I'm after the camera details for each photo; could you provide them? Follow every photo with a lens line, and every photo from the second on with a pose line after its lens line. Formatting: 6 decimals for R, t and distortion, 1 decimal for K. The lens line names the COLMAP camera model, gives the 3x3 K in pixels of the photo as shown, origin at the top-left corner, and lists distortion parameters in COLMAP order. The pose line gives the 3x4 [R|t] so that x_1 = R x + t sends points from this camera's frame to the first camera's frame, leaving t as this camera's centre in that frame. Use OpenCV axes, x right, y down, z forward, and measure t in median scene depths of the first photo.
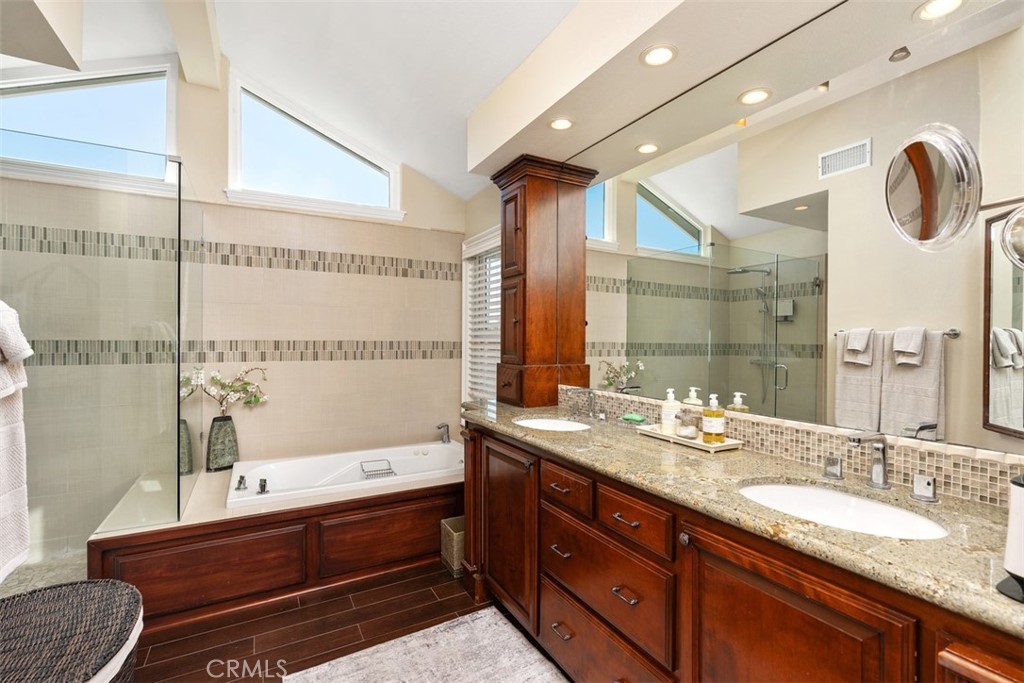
lens RADIAL K [[467.6, 0, 511.1], [0, 467.6, 339.5], [0, 0, 1]] dist [0.000127, 0.000787]
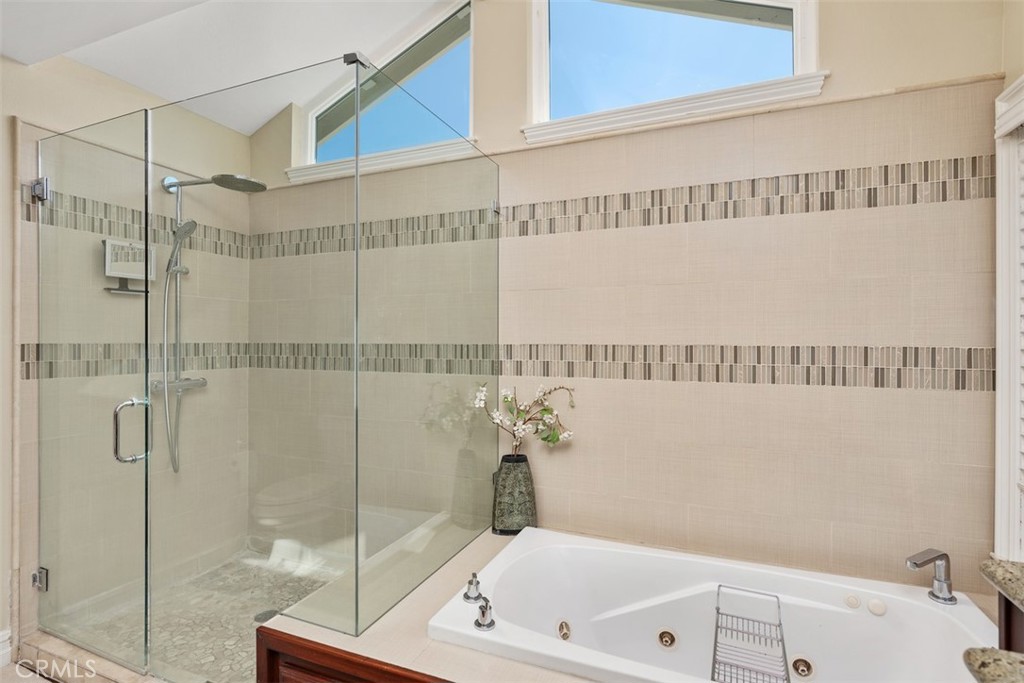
lens RADIAL K [[500.2, 0, 518.4], [0, 500.2, 342.4], [0, 0, 1]] dist [-0.001201, -0.000703]
pose [[0.633549, -0.006618, -0.773674, -0.041102], [-0.004560, 0.999914, -0.012288, 0.007663], [0.773689, 0.011313, 0.633465, 0.502901]]
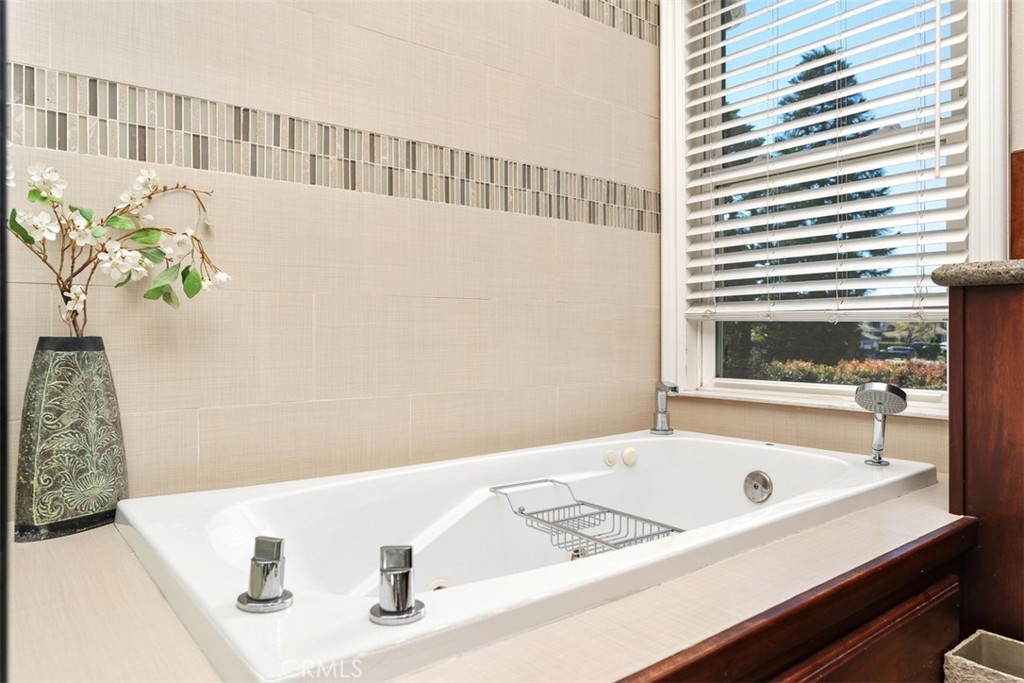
lens RADIAL K [[673.2, 0, 514.6], [0, 673.2, 332.0], [0, 0, 1]] dist [-0.004406, 0.004748]
pose [[0.985346, -0.009392, 0.170310, -0.401238], [0.010944, 0.999907, -0.008181, 0.158257], [-0.170218, 0.009925, 0.985356, 0.530710]]
